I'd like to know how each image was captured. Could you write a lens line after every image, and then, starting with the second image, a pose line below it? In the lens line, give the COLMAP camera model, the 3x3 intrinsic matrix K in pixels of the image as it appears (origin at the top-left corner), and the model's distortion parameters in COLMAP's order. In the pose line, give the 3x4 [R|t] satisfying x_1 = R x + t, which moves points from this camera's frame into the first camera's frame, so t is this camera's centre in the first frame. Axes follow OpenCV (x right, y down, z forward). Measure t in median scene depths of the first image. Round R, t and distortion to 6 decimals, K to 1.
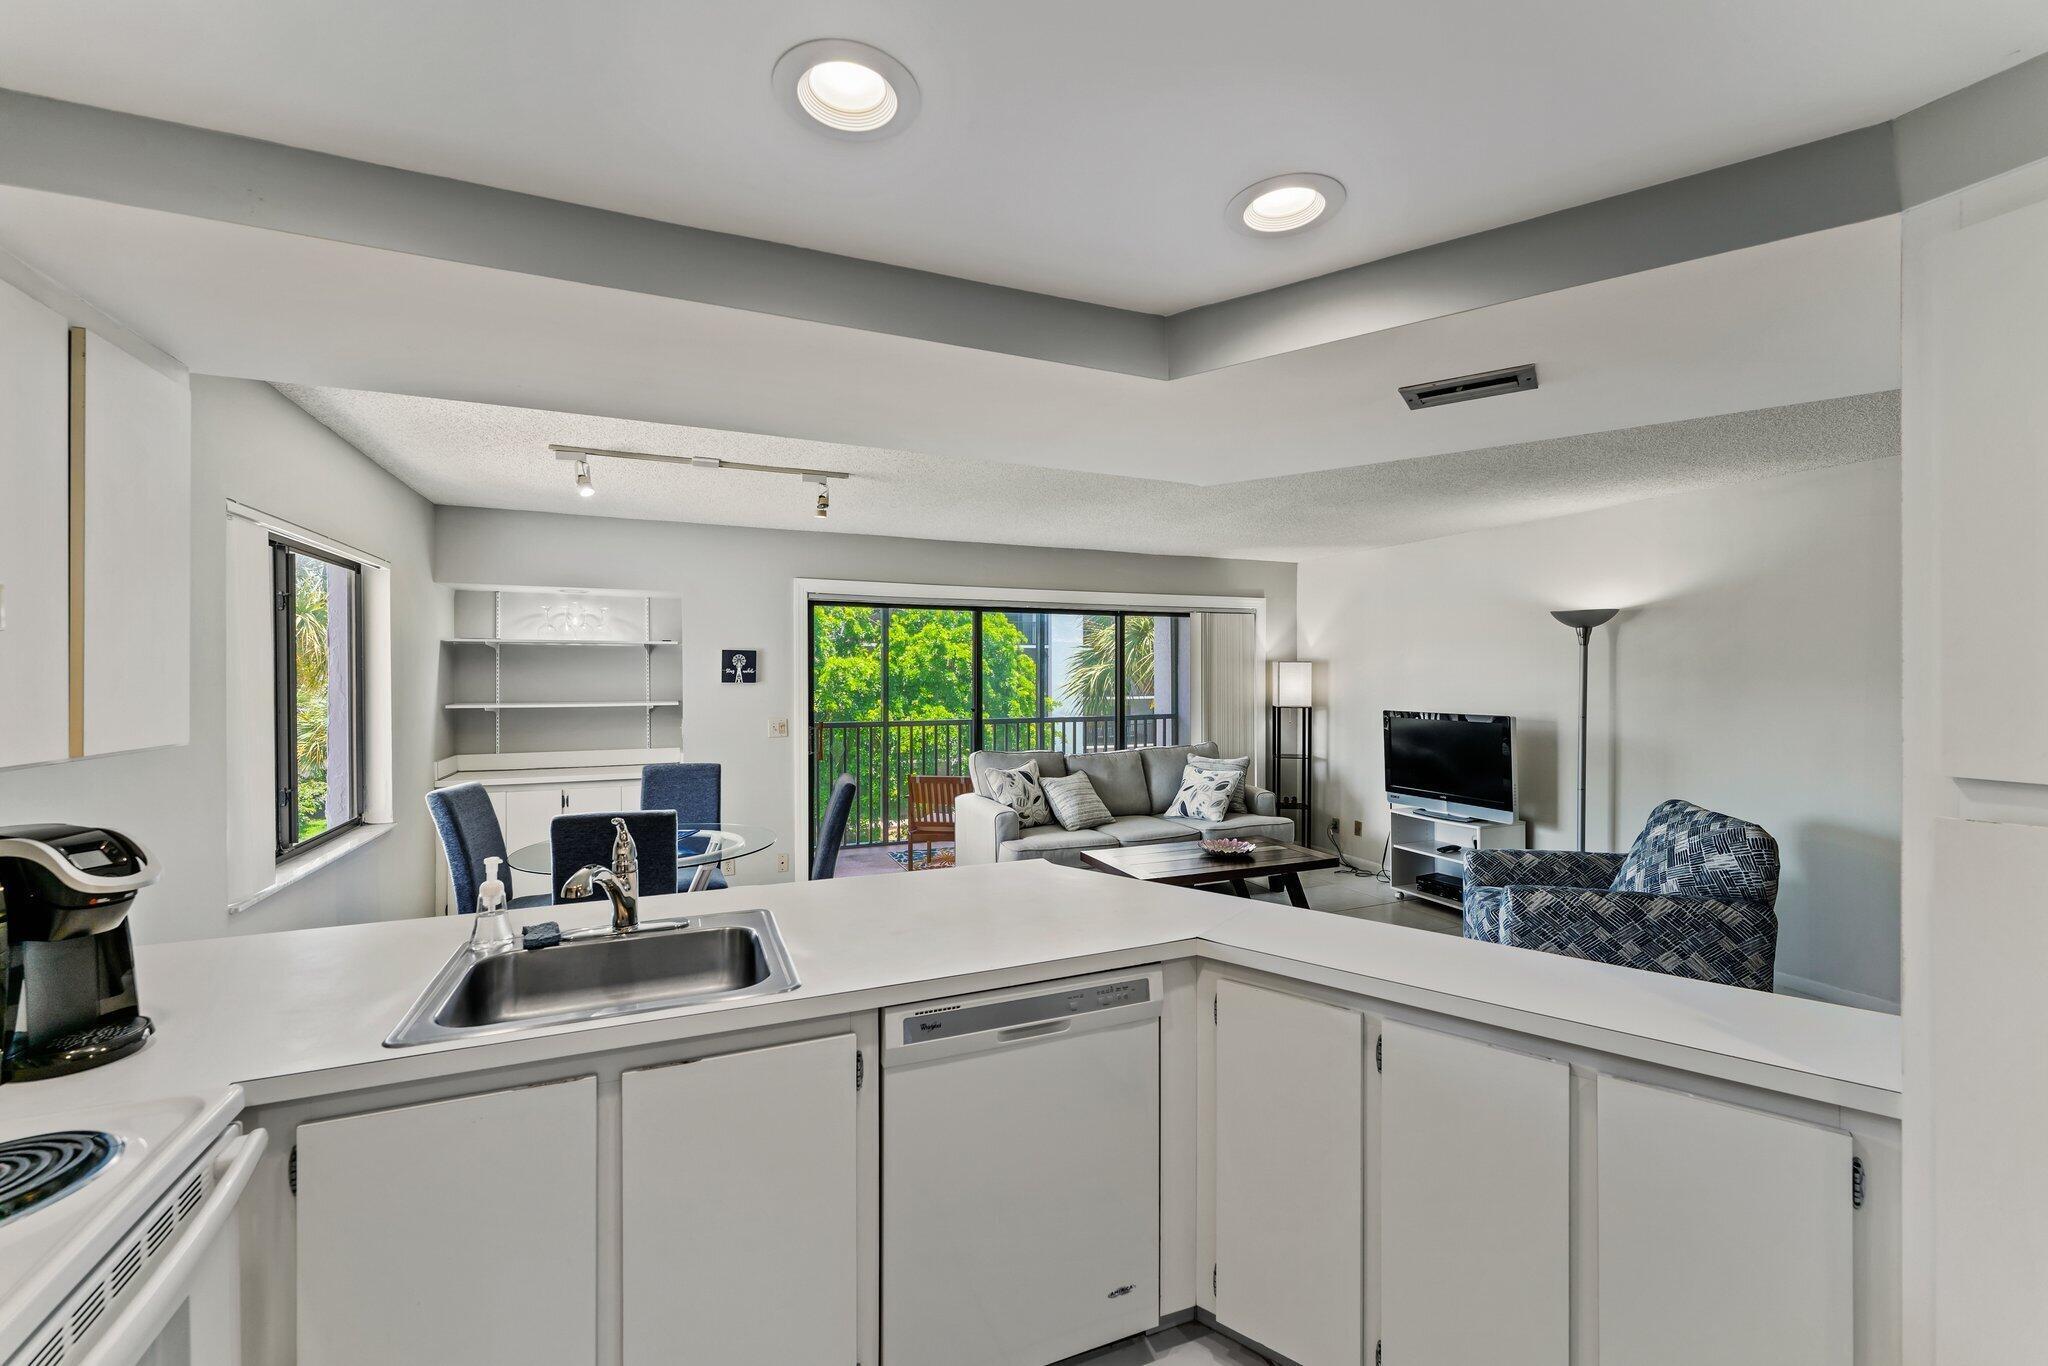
lens RADIAL K [[821.8, 0, 1010.7], [0, 821.8, 676.6], [0, 0, 1]] dist [0.003710, -0.001224]
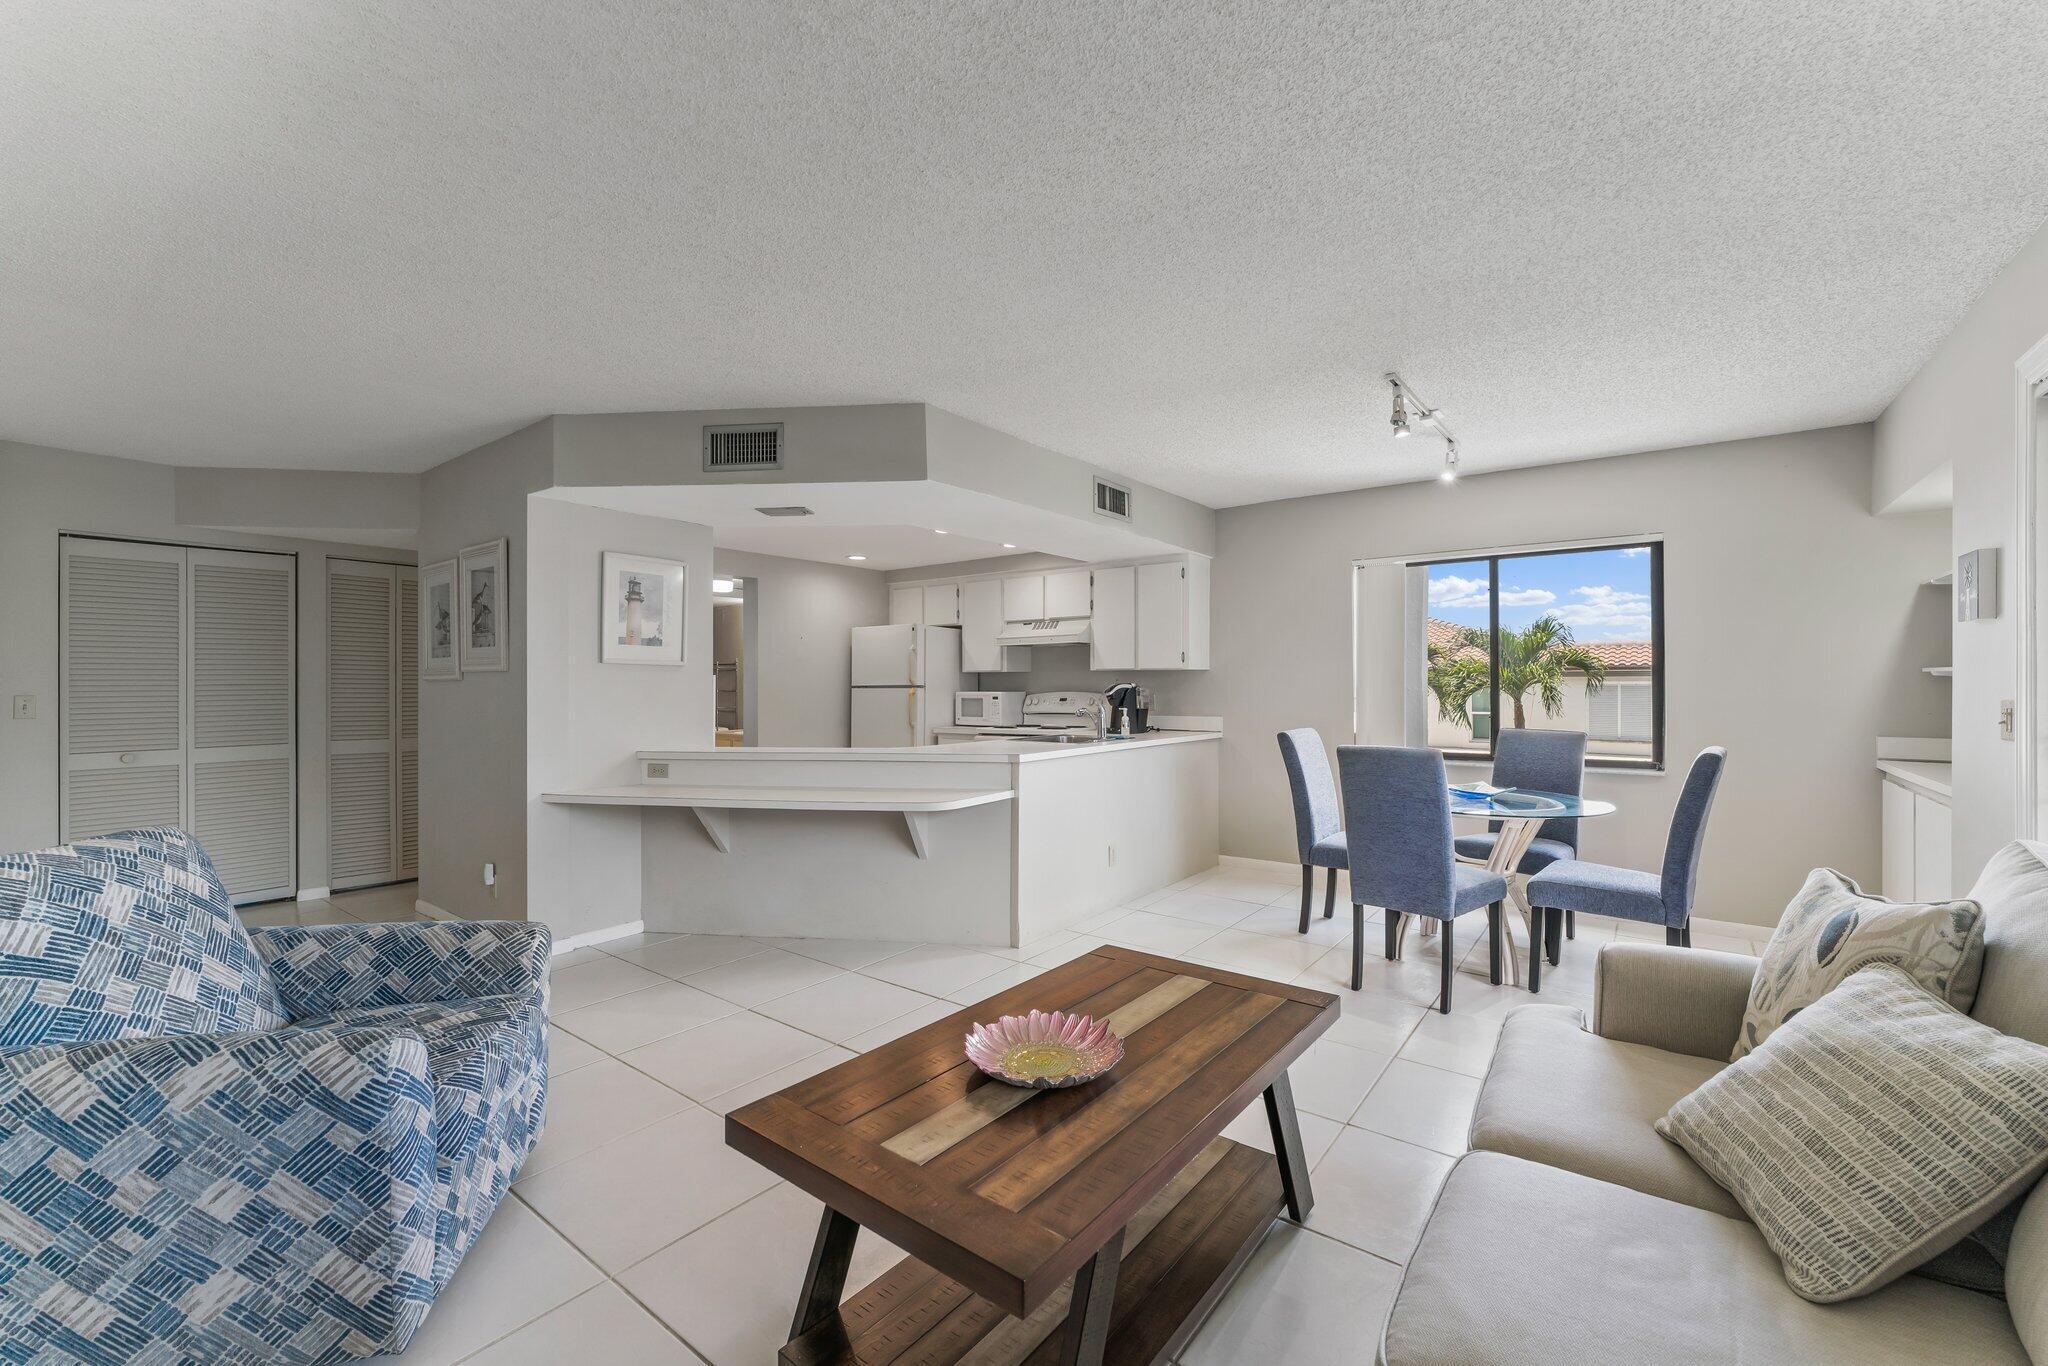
lens RADIAL K [[836.1, 0, 1010.3], [0, 836.1, 694.2], [0, 0, 1]] dist [0.002917, -0.000294]
pose [[-0.871577, 0.003939, -0.490242, 0.399243], [-0.002277, 0.999924, 0.012083, 0.046440], [0.490253, 0.011647, -0.871502, 1.145805]]
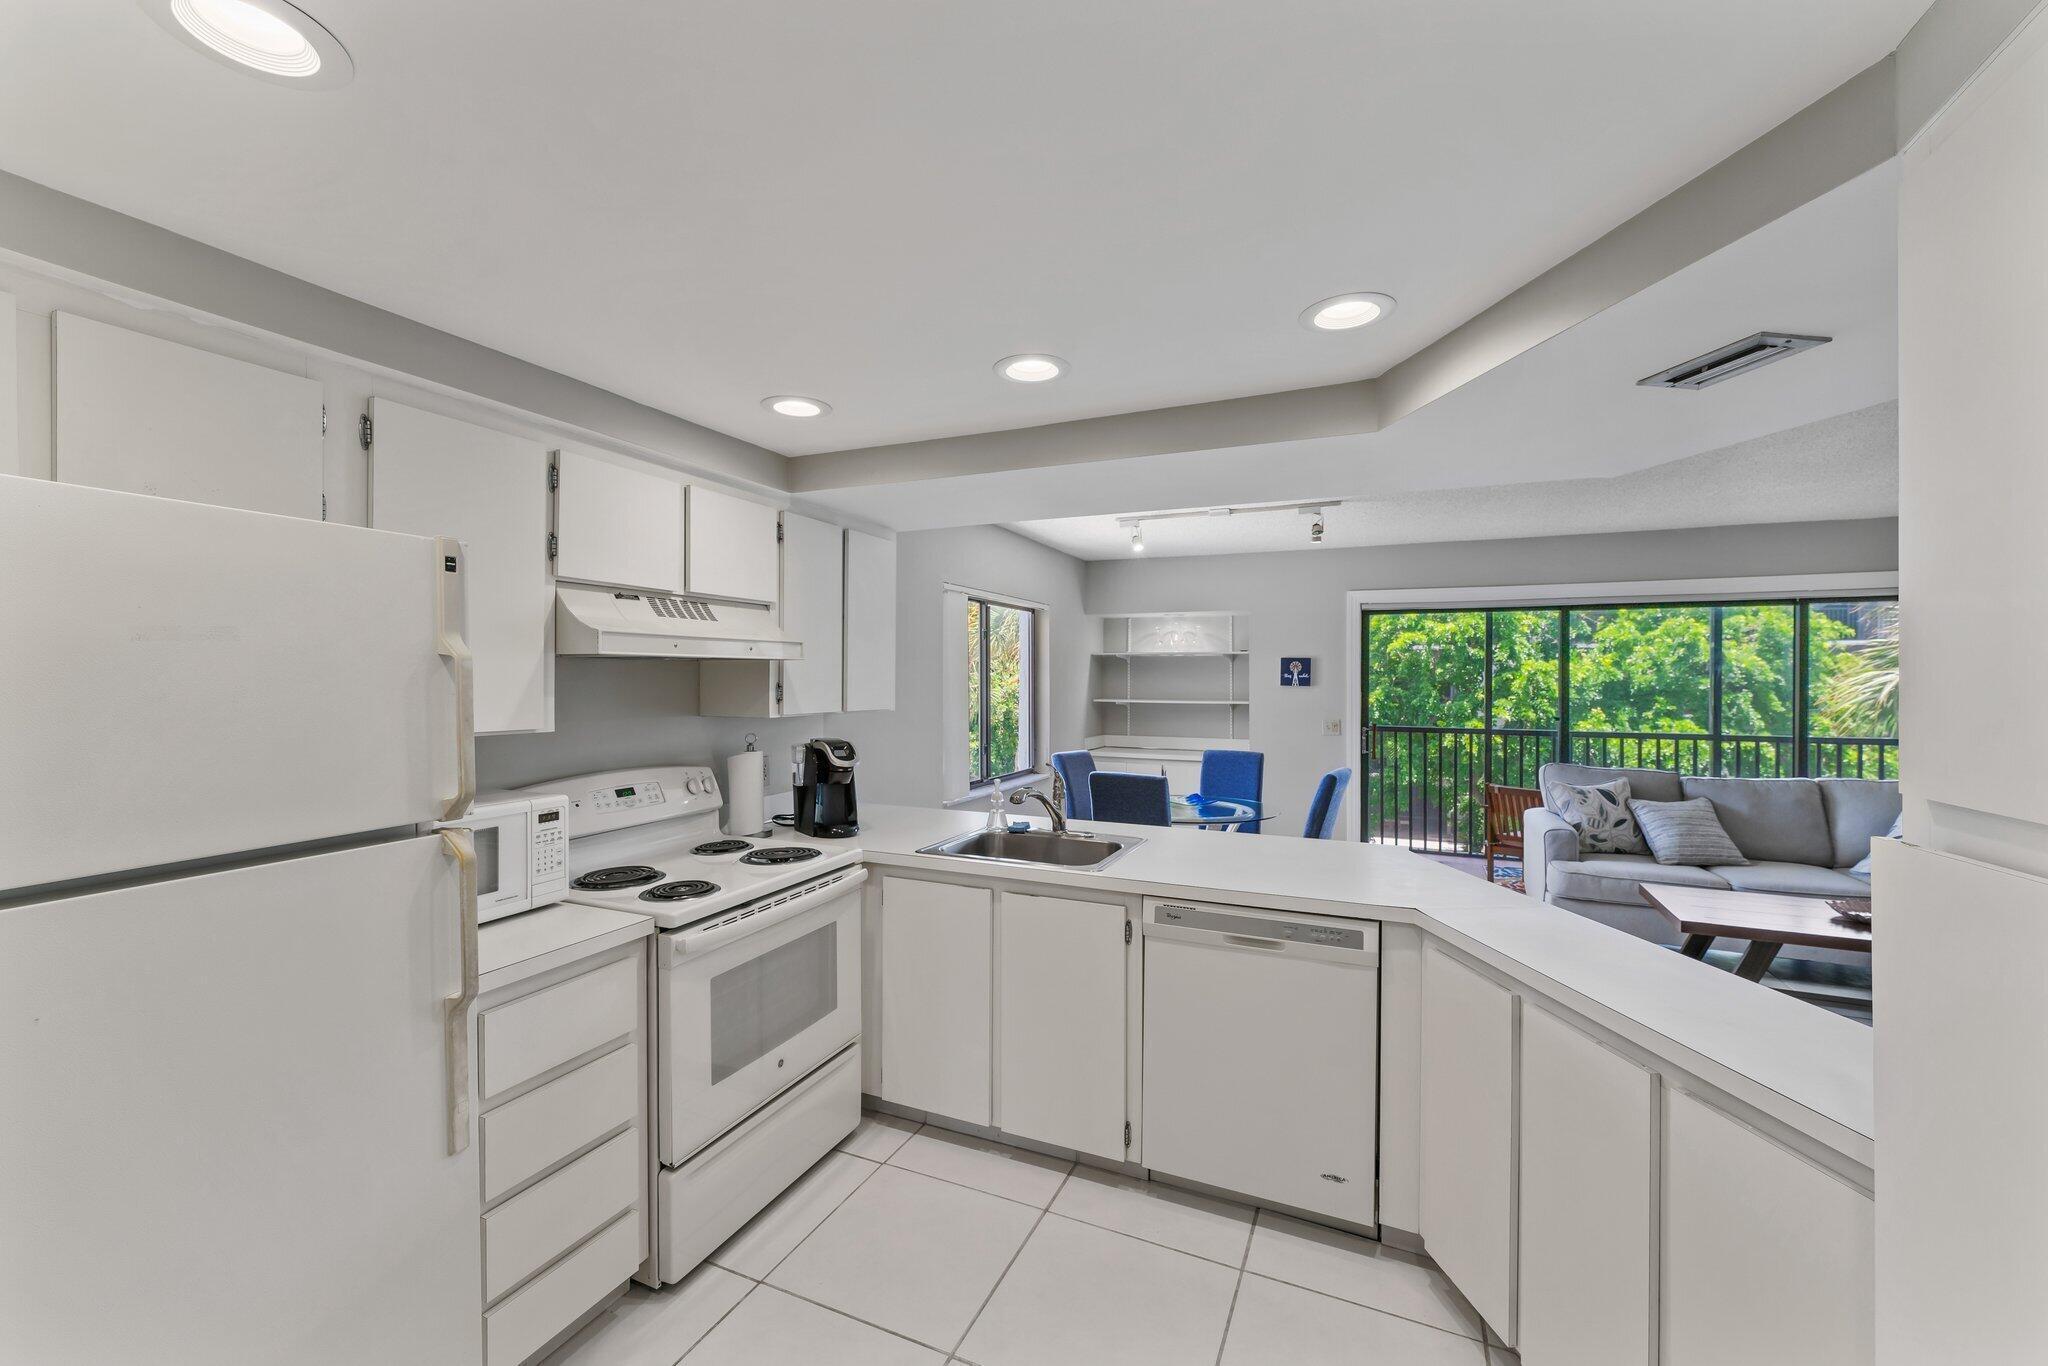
lens RADIAL K [[821.8, 0, 1025.8], [0, 821.8, 679.6], [0, 0, 1]] dist [0.003710, -0.001224]
pose [[0.689125, 0.003944, -0.724631, 0.240002], [-0.005780, 0.999983, -0.000053, 0.000858], [0.724619, 0.004225, 0.689137, -0.063836]]
